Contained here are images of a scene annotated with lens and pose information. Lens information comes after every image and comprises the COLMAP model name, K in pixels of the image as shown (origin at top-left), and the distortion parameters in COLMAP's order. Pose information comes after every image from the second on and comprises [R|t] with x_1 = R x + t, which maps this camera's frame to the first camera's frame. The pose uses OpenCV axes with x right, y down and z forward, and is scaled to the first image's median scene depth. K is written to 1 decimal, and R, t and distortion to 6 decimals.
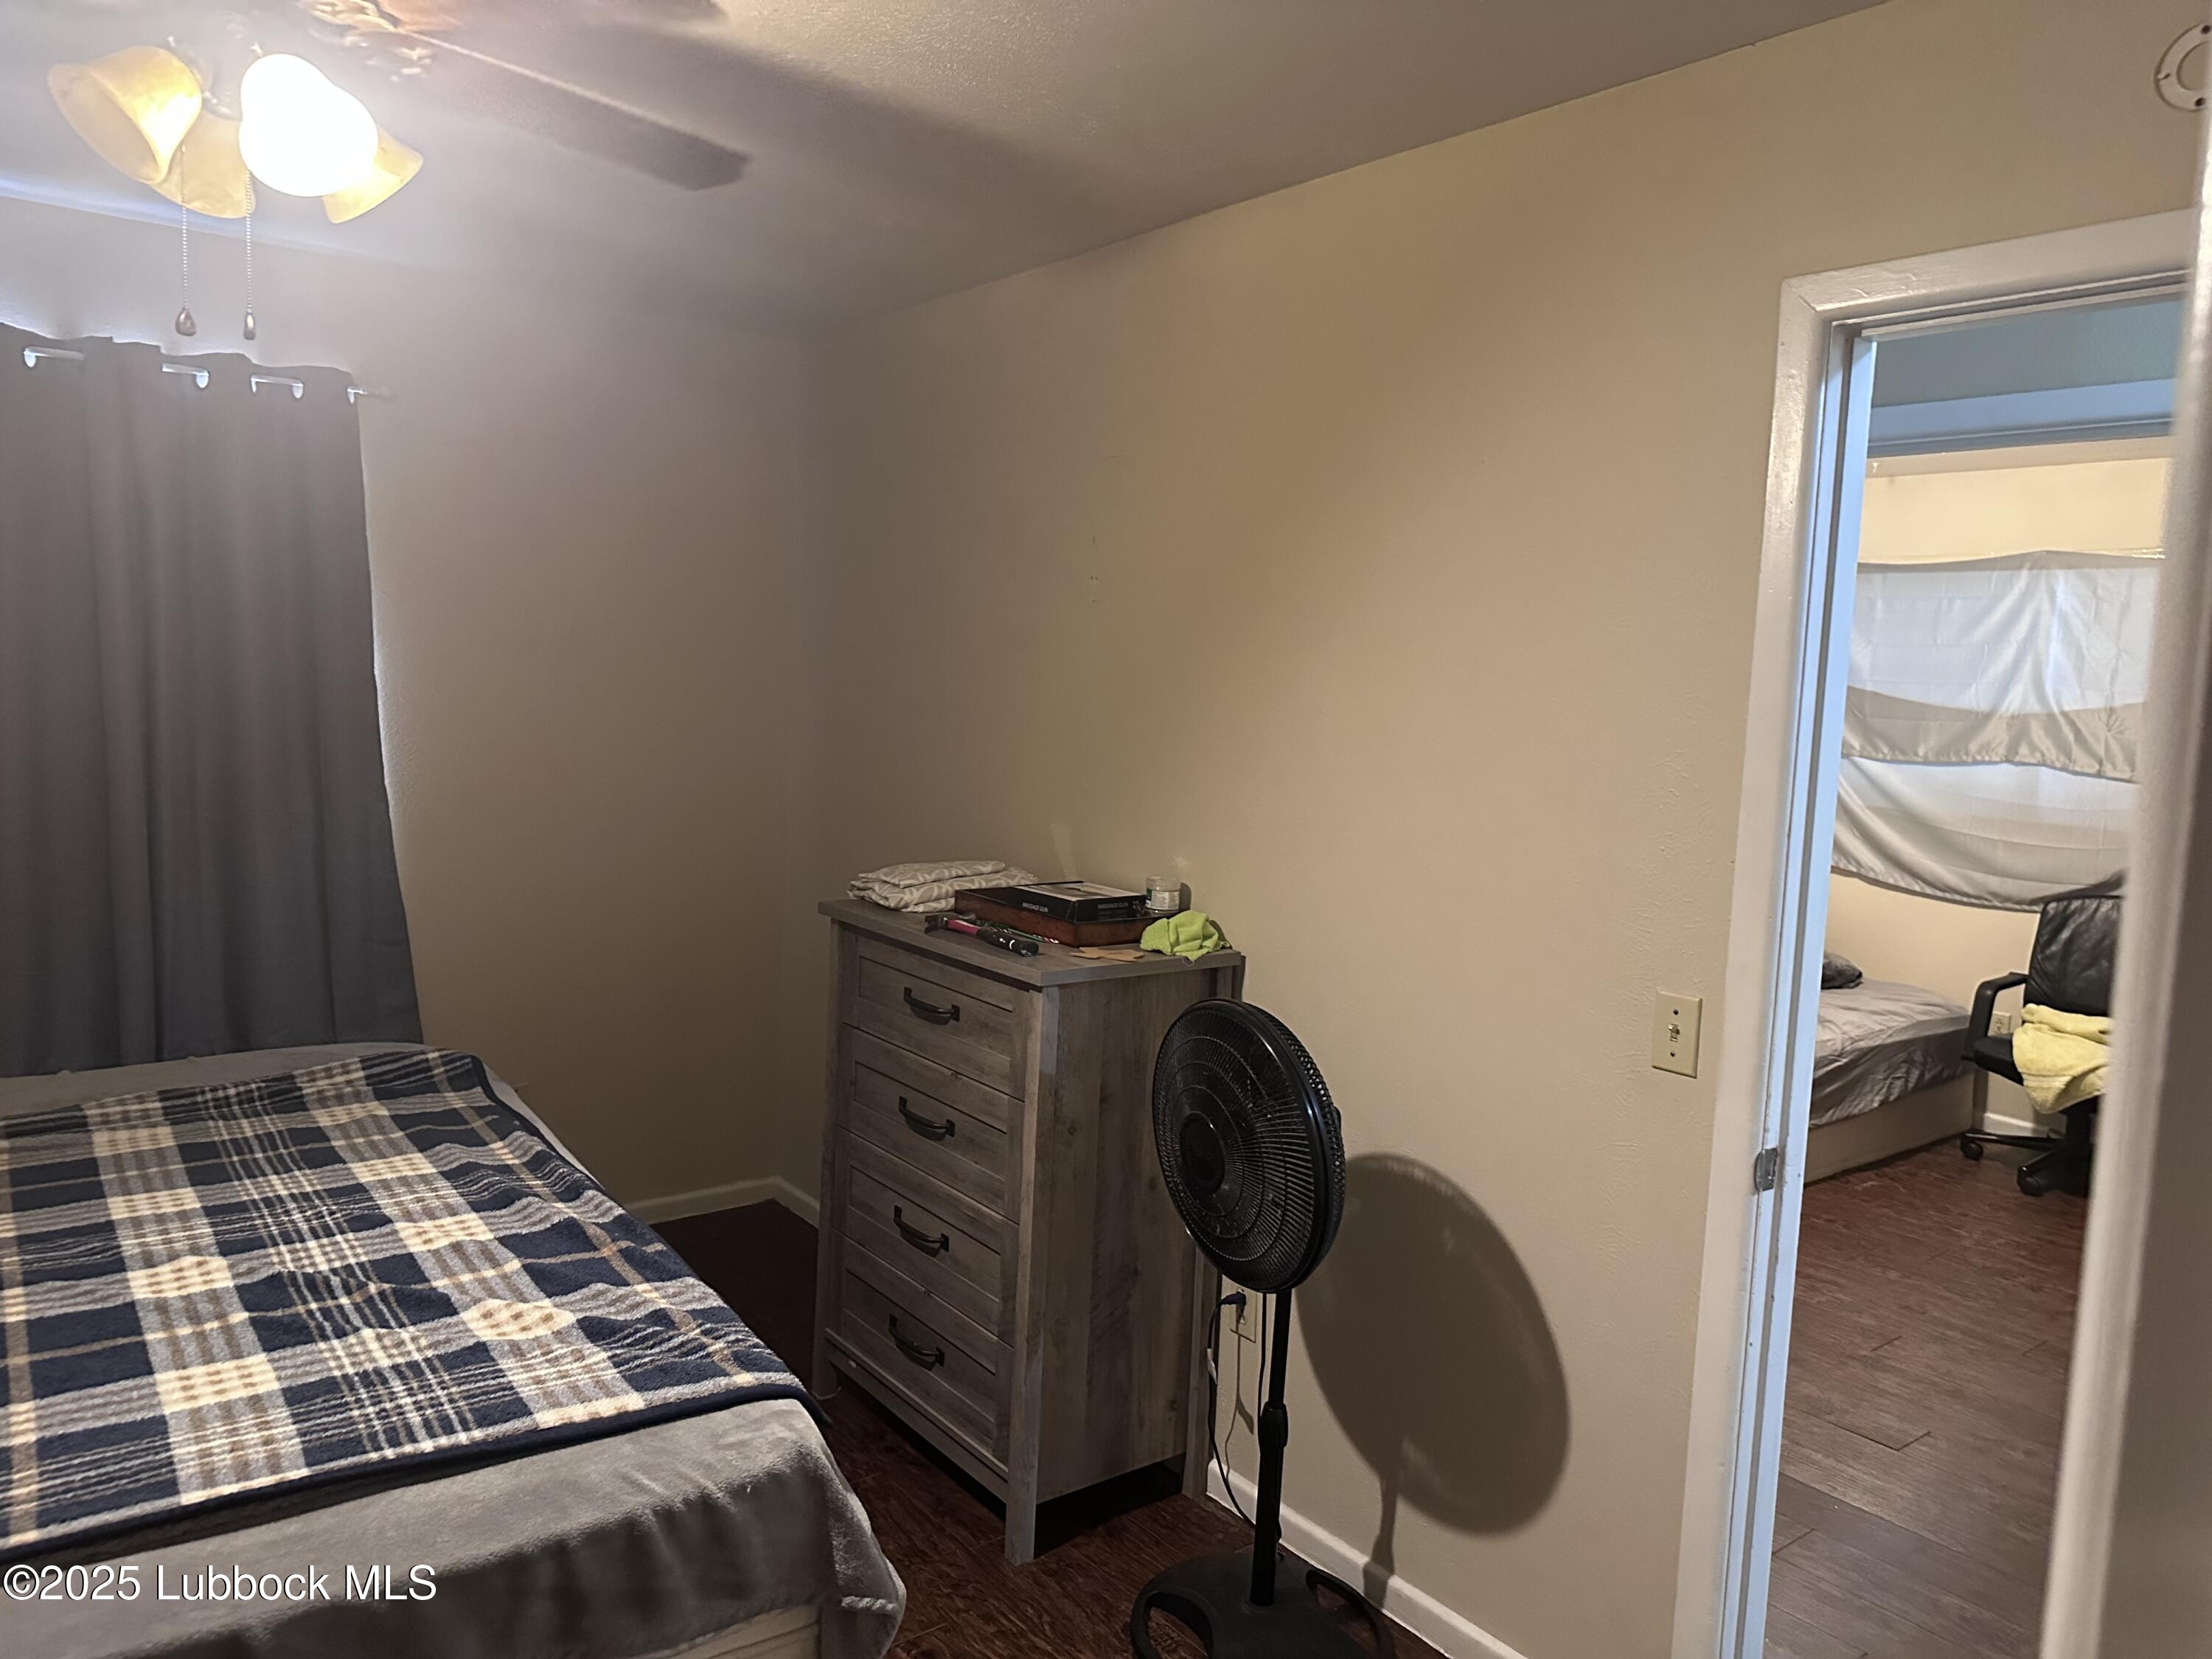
lens RADIAL K [[1554.4, 0, 1102.7], [0, 1554.4, 825.7], [0, 0, 1]] dist [0.030632, -0.042941]
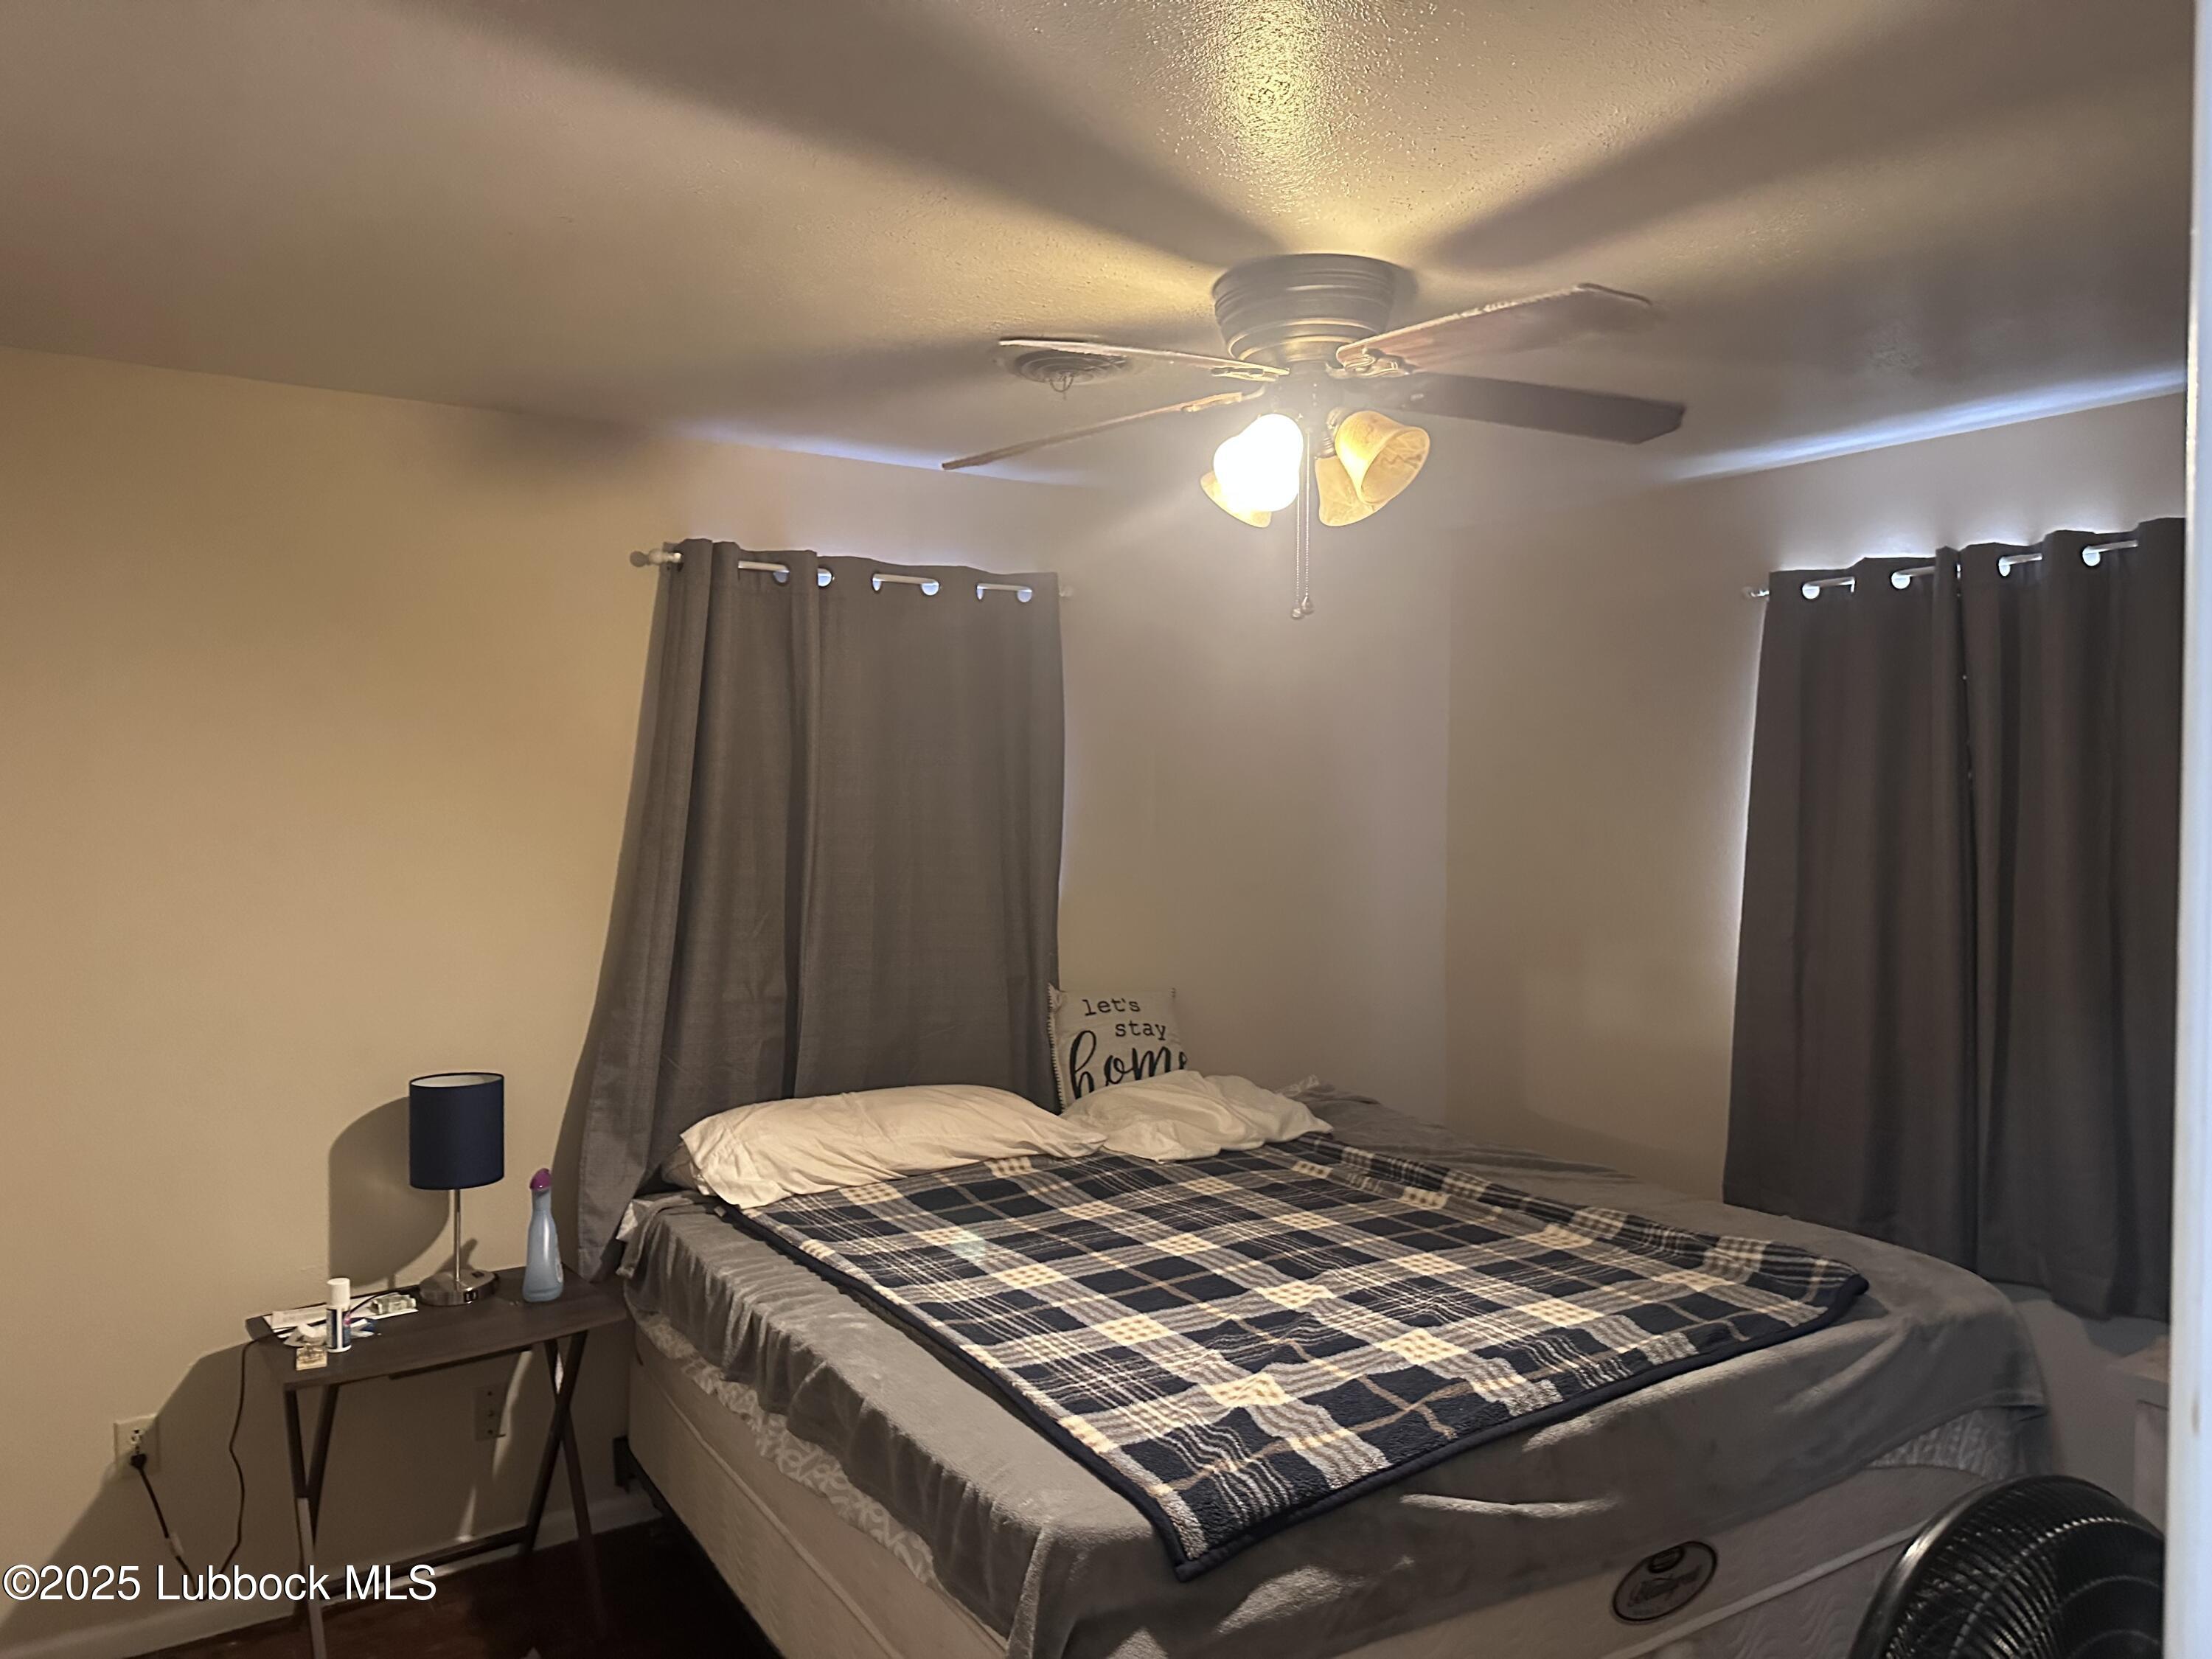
lens RADIAL K [[1554.4, 0, 1102.7], [0, 1554.4, 825.7], [0, 0, 1]] dist [0.030632, -0.042941]
pose [[-0.082148, -0.030969, -0.996139, 0.702719], [-0.106974, 0.994017, -0.022081, -0.057514], [0.990862, 0.104747, -0.084969, 0.829387]]
